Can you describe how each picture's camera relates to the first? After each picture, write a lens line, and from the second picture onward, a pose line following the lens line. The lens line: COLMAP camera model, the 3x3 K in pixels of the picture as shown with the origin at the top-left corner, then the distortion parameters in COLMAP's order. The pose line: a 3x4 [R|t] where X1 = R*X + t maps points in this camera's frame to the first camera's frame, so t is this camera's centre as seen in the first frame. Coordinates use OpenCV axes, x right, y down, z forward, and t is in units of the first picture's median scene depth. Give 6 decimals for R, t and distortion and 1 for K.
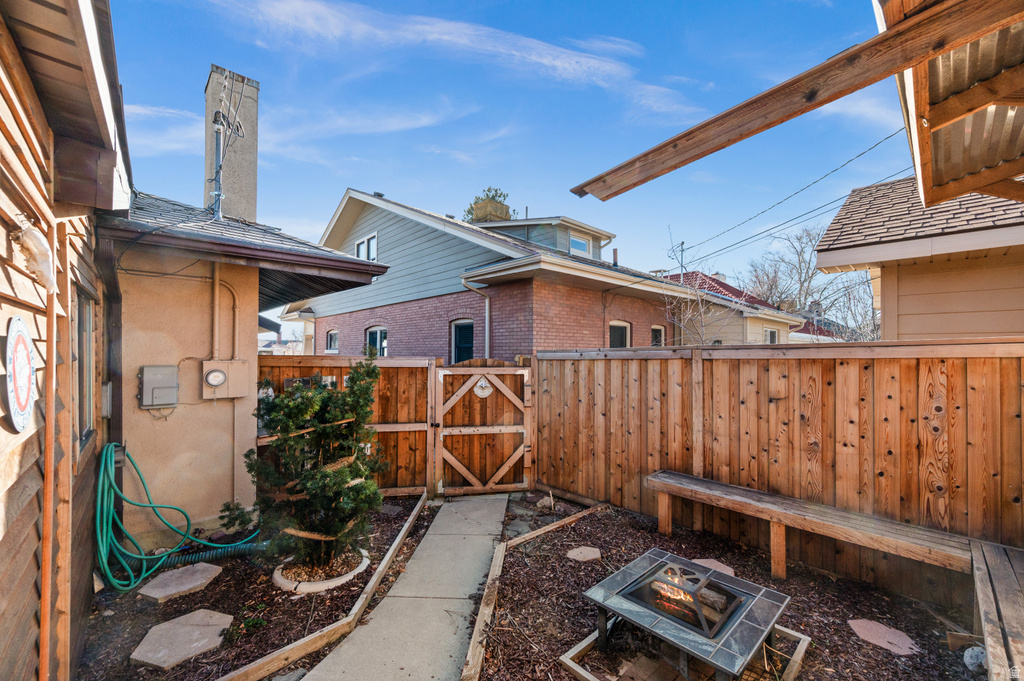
lens RADIAL K [[406.9, 0, 509.0], [0, 406.9, 346.8], [0, 0, 1]] dist [-0.002944, -0.000558]
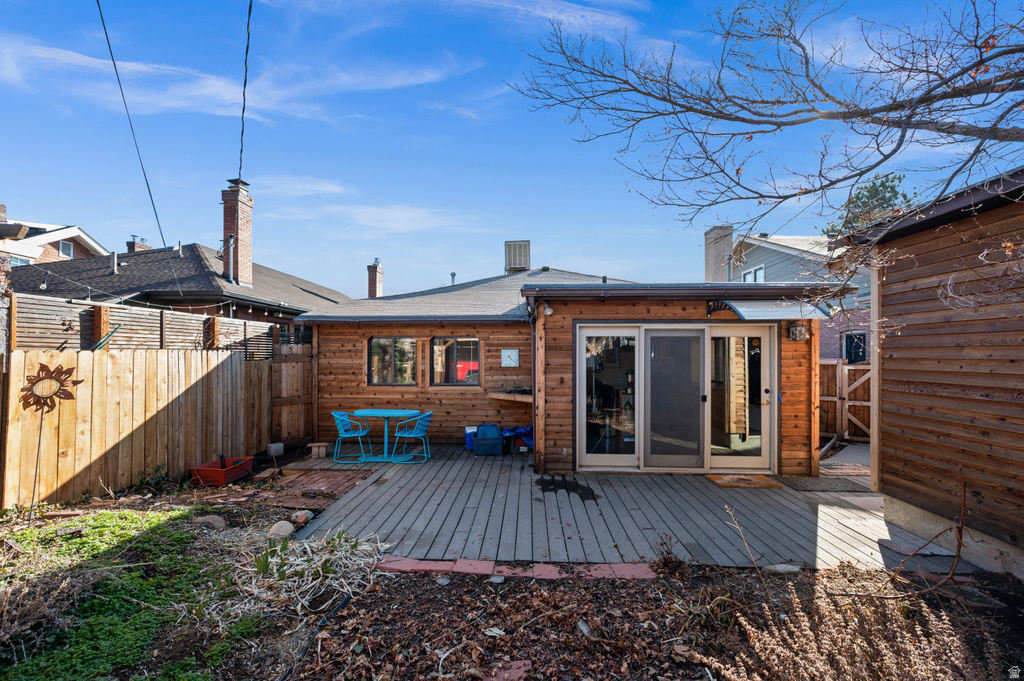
lens RADIAL K [[406.9, 0, 505.4], [0, 406.9, 350.5], [0, 0, 1]] dist [-0.002944, -0.000558]
pose [[0.704916, -0.009332, -0.709230, 0.032803], [0.007366, 0.999956, -0.005836, -0.009985], [0.709253, -0.001110, 0.704953, -1.198027]]
